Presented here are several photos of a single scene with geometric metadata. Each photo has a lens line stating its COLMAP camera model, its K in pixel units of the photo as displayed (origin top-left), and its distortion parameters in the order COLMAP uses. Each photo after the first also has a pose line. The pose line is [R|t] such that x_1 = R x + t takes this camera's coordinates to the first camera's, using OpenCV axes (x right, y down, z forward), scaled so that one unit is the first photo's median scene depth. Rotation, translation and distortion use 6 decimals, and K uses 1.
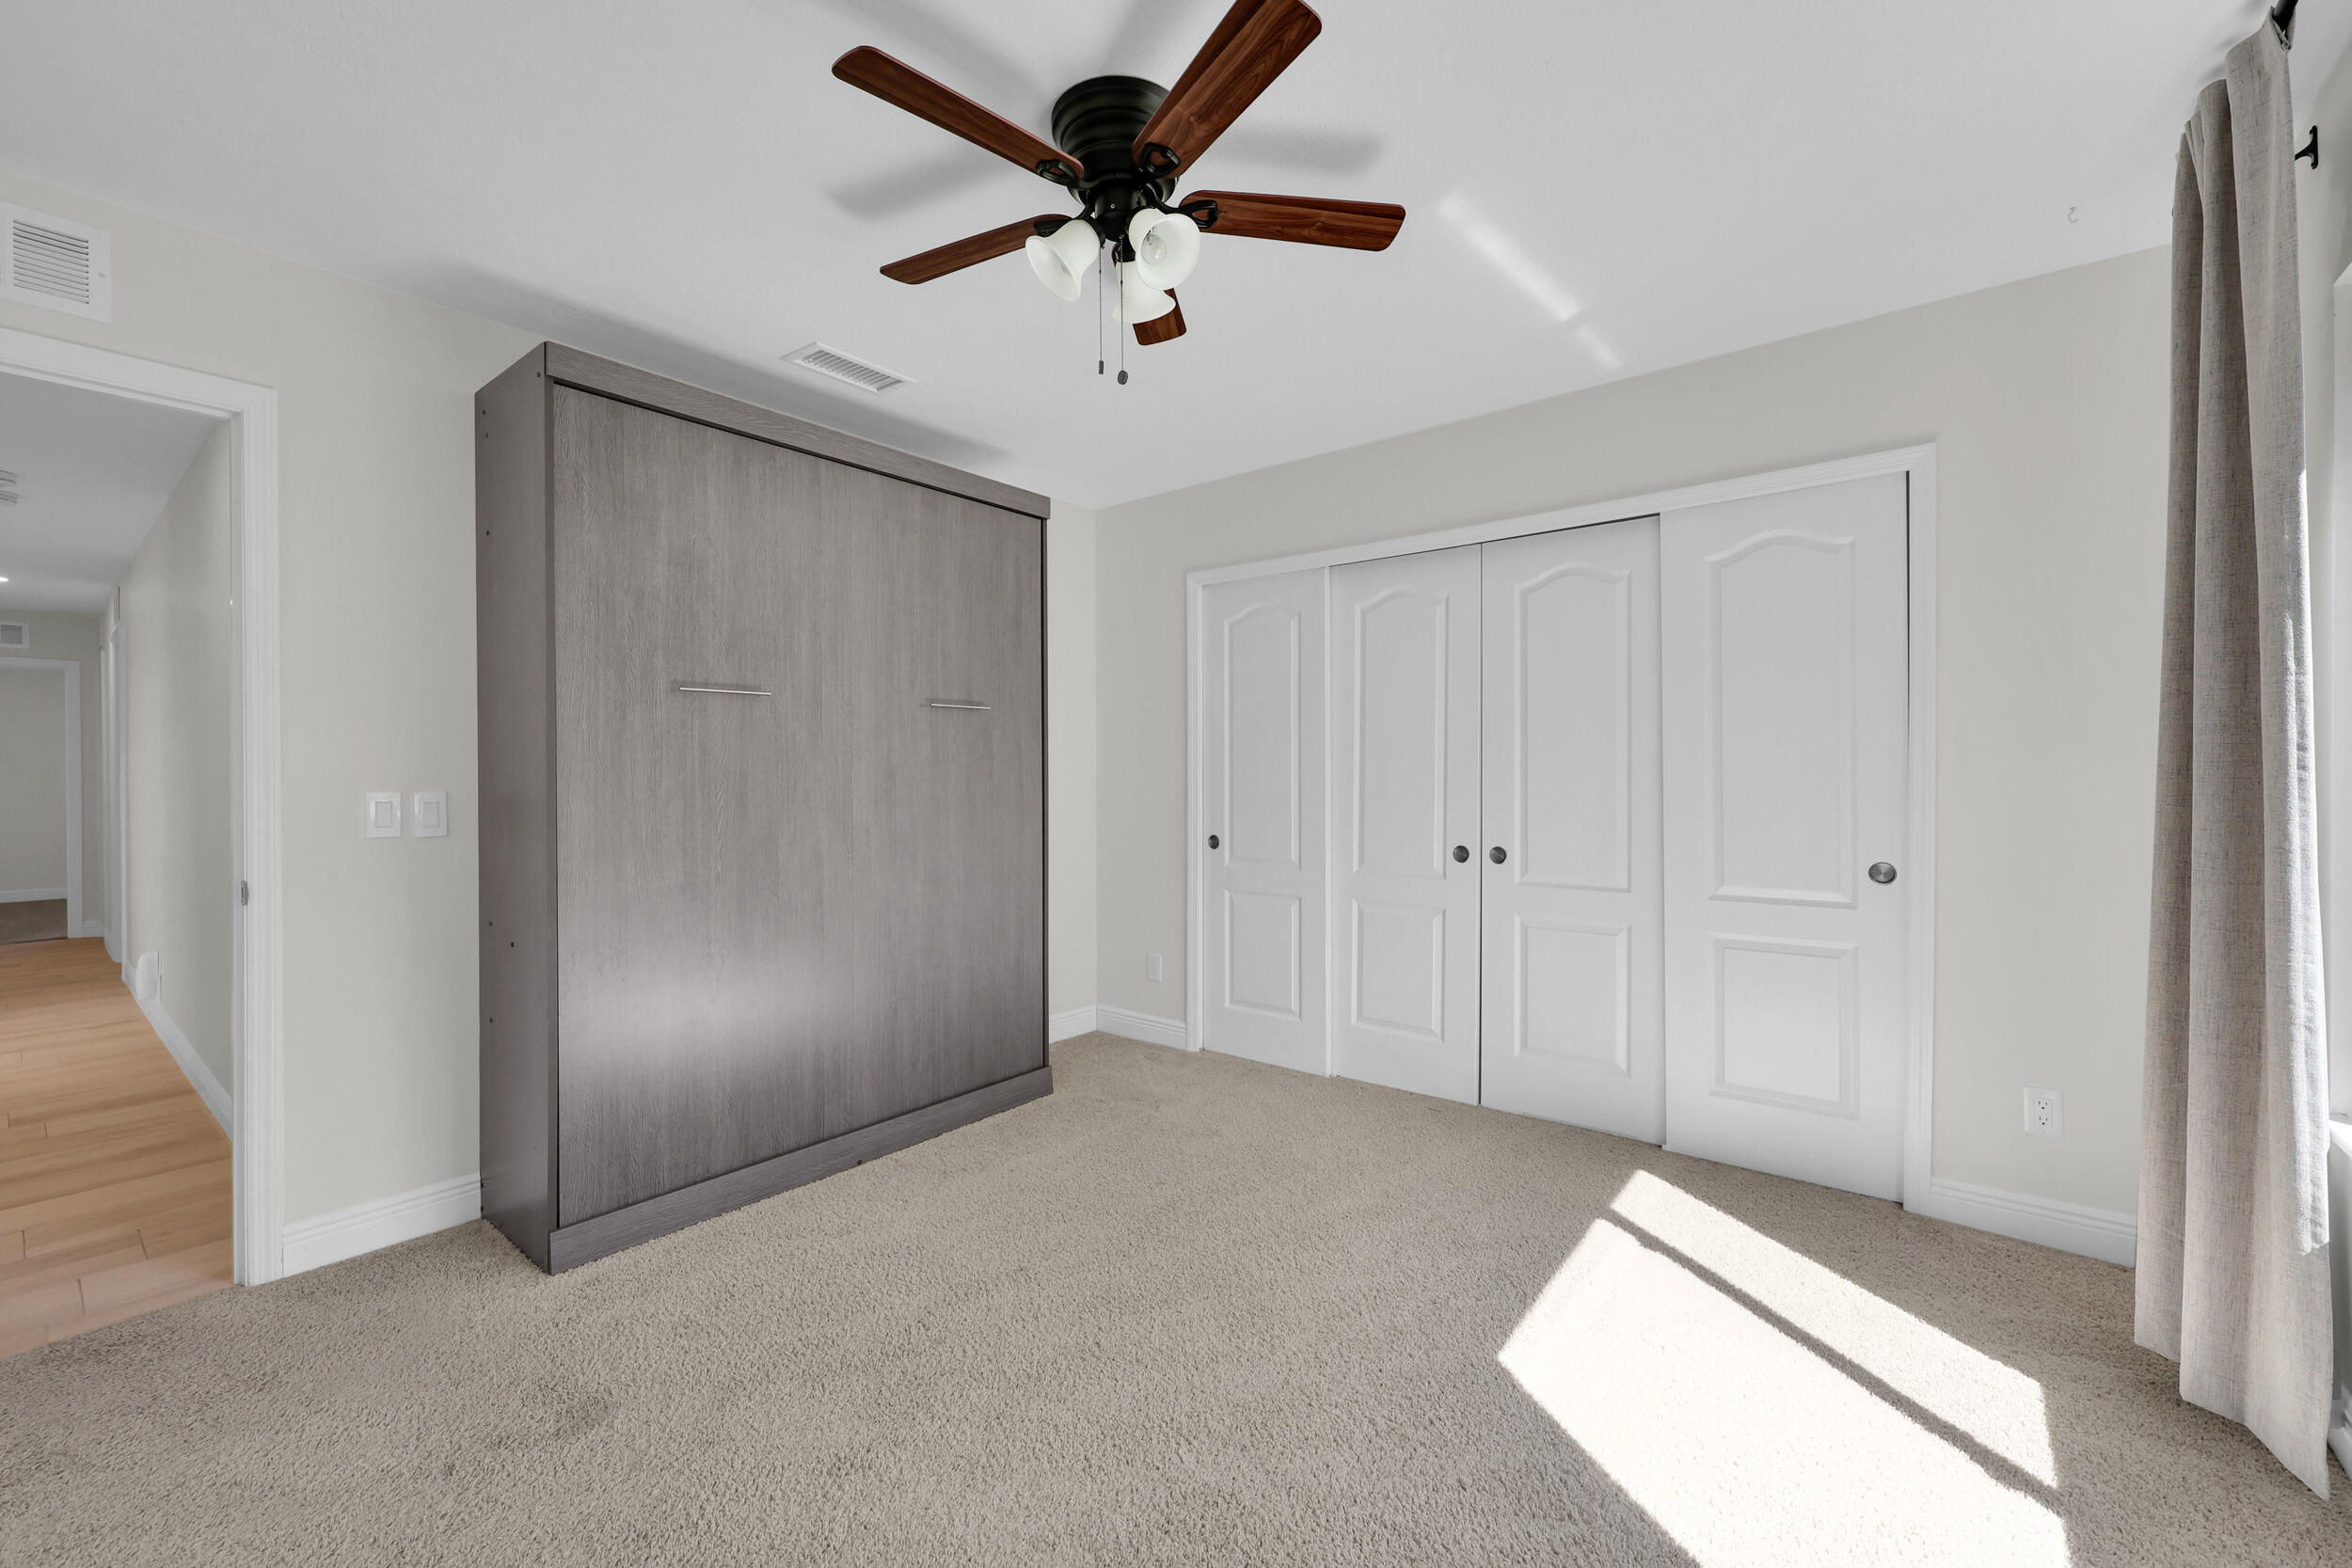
lens RADIAL K [[950.0, 0, 1171.8], [0, 950.0, 777.7], [0, 0, 1]] dist [-0.006456, 0.000002]
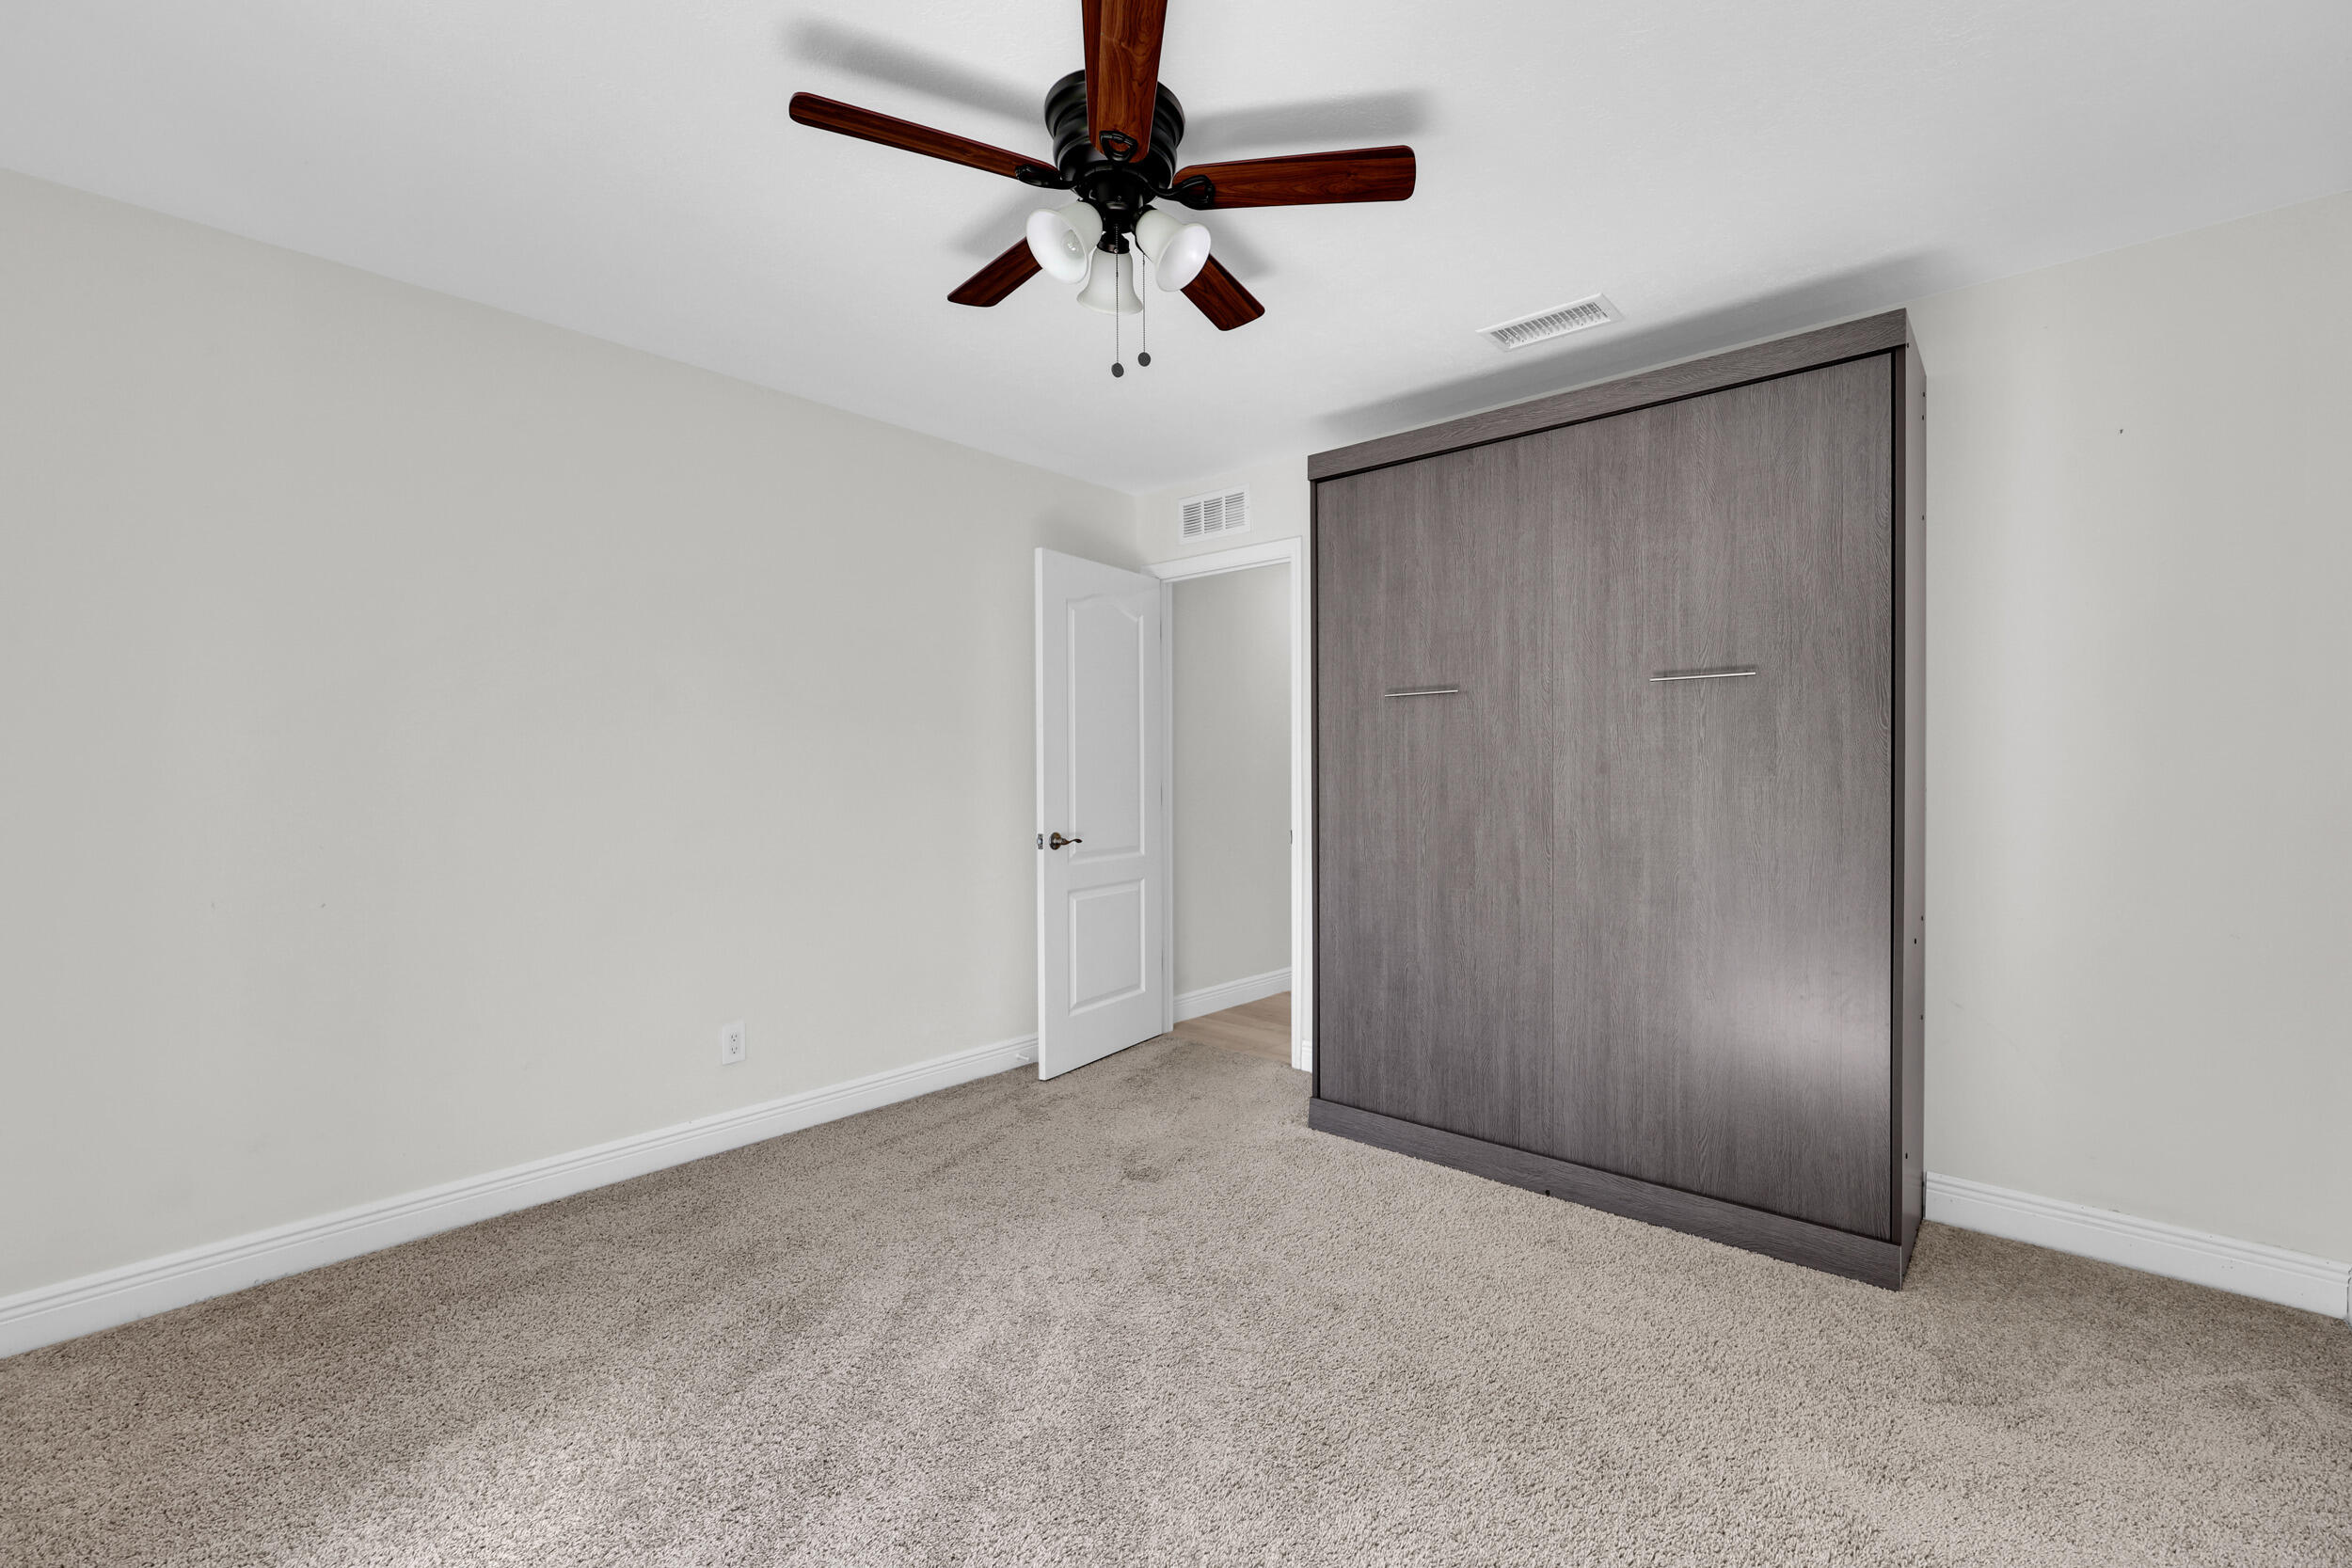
lens RADIAL K [[1006.7, 0, 1255.8], [0, 1006.7, 786.0], [0, 0, 1]] dist [-0.000156, -0.000017]
pose [[-0.015192, 0.015875, -0.999759, 0.646875], [-0.002856, 0.999869, 0.015921, -0.000421], [0.999881, 0.003097, -0.015145, 0.741082]]
